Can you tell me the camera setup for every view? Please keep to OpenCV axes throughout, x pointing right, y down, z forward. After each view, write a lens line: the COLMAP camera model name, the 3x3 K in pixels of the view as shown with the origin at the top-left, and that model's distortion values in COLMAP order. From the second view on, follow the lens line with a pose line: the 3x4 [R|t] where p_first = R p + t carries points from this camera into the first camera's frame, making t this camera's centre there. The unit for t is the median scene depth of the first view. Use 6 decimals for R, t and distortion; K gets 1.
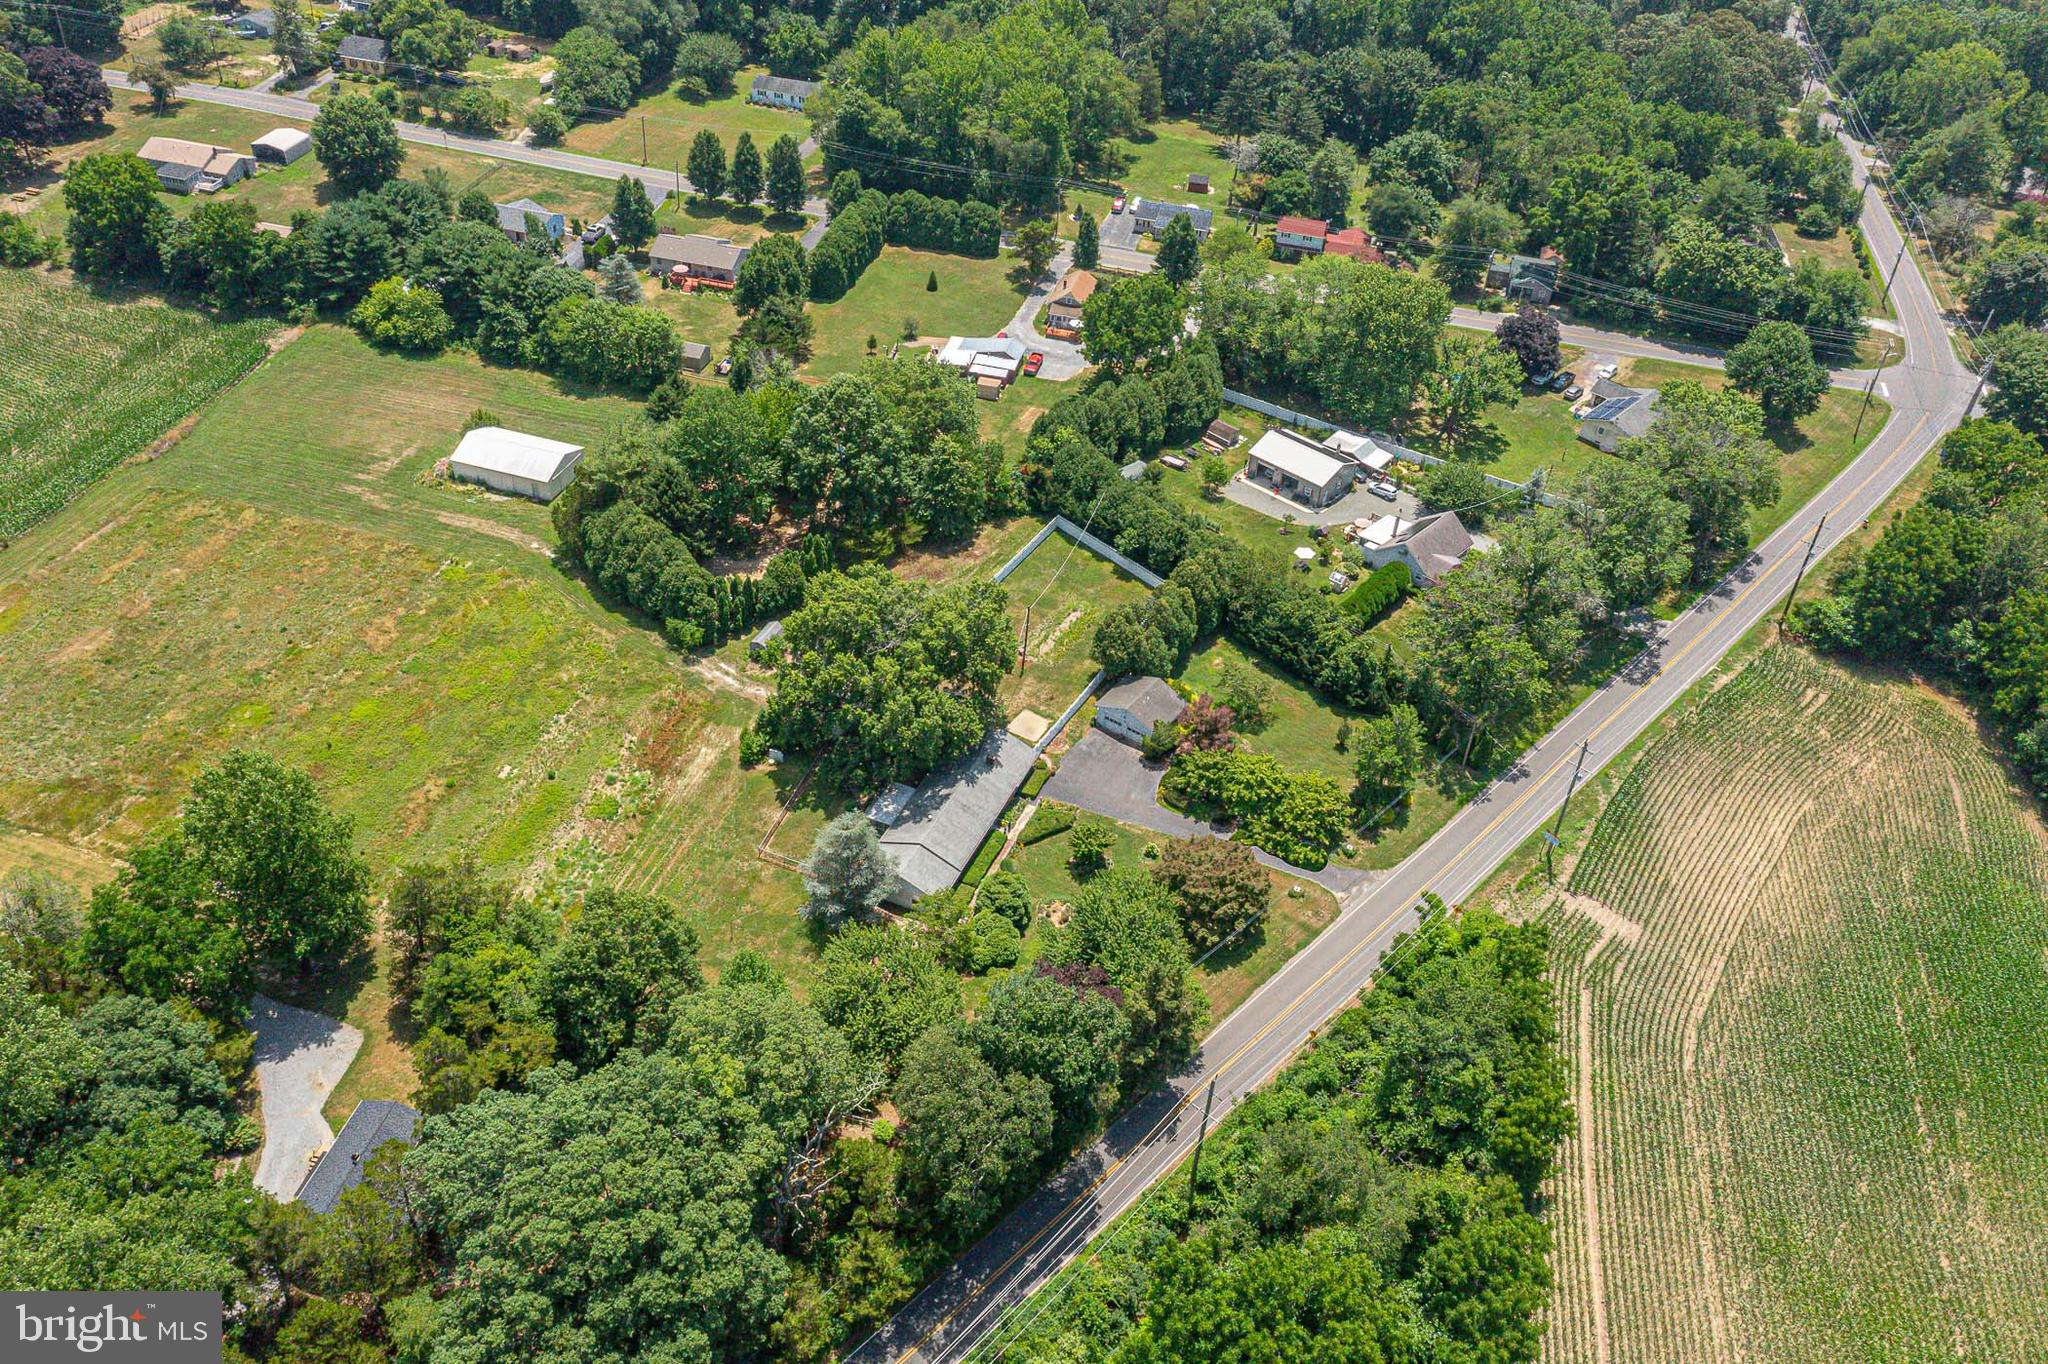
lens RADIAL K [[1398.2, 0, 1024.0], [0, 1398.2, 682.0], [0, 0, 1]] dist [0.005984, 0.002241]
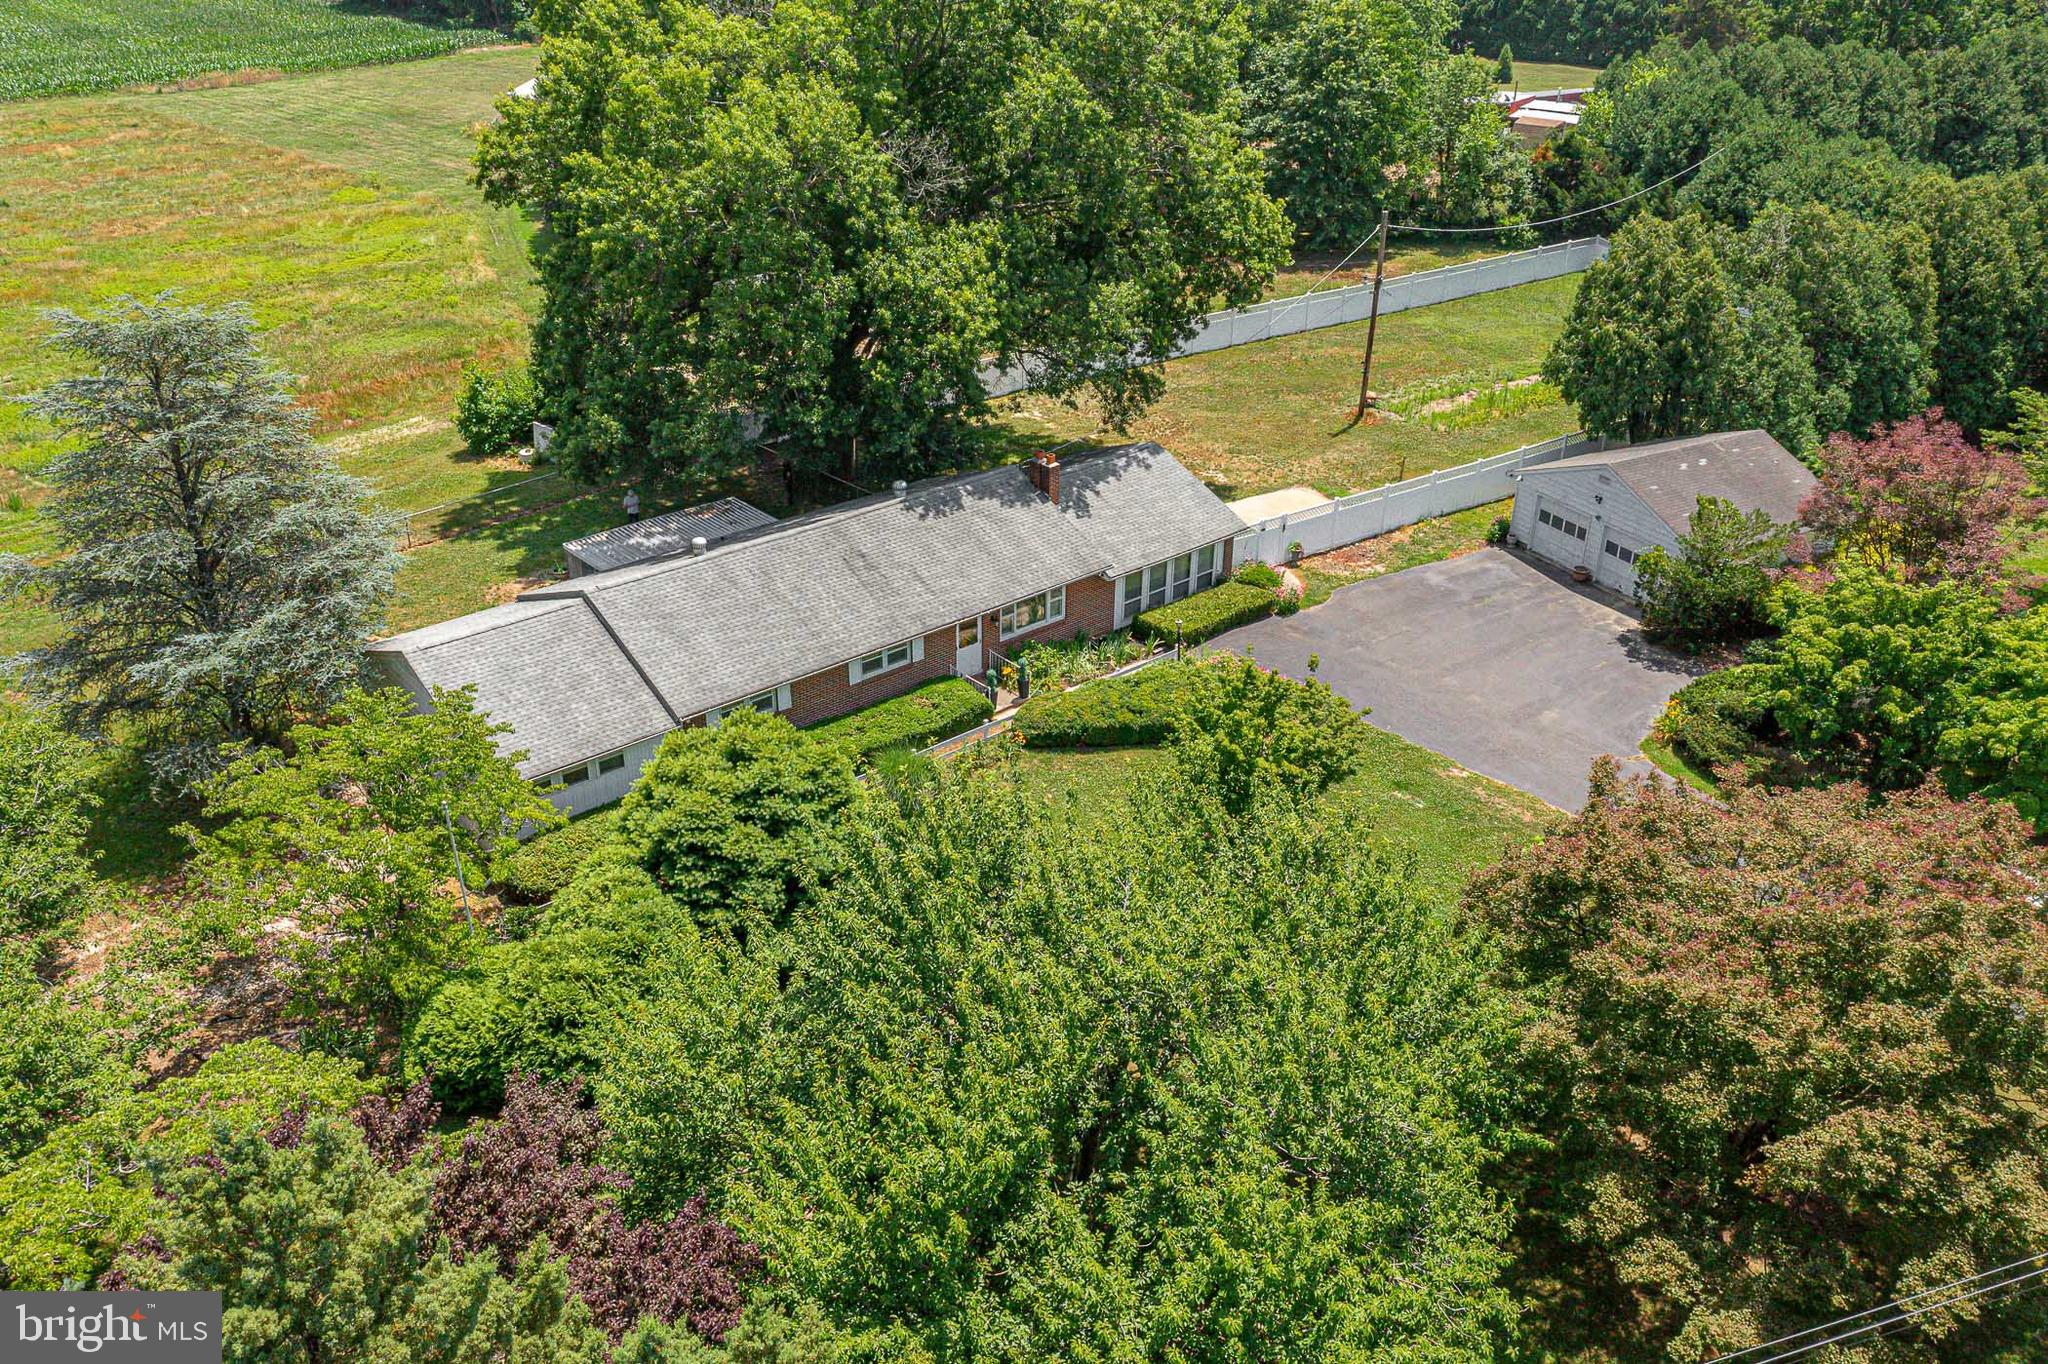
lens RADIAL K [[1643.7, 0, 952.9], [0, 1643.7, 674.1], [0, 0, 1]] dist [-0.001167, -0.011080]
pose [[0.892849, 0.165477, -0.418854, 0.108776], [-0.225445, 0.969354, -0.097607, 0.133280], [0.389866, 0.181577, 0.902792, 0.697470]]
